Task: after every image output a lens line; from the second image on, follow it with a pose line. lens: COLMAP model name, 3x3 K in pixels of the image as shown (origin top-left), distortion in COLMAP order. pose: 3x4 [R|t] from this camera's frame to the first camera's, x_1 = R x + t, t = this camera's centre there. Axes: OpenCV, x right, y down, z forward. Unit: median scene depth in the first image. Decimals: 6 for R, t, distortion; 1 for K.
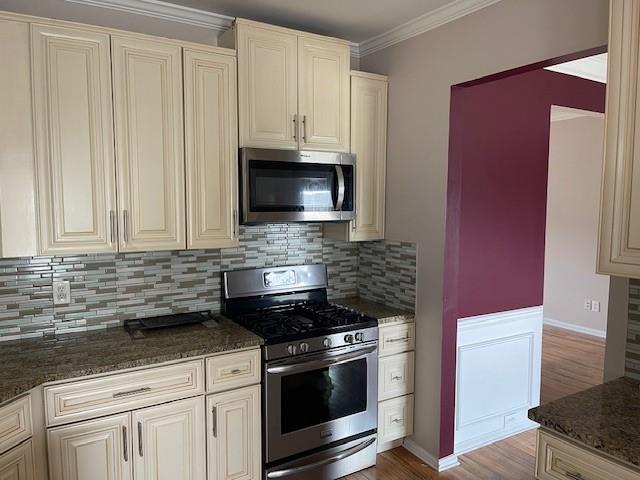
lens RADIAL K [[485.8, 0, 320.0], [0, 485.8, 240.0], [0, 0, 1]] dist [0.091703, -0.117556]
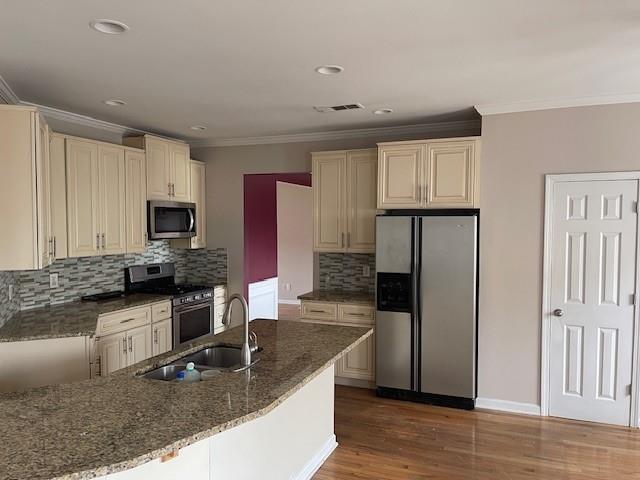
lens RADIAL K [[485.8, 0, 320.0], [0, 485.8, 240.0], [0, 0, 1]] dist [0.091703, -0.117556]
pose [[0.797487, -0.020437, 0.602990, -0.741606], [0.045187, 0.998642, -0.025916, 0.044758], [-0.601642, 0.047915, 0.797328, -0.875337]]
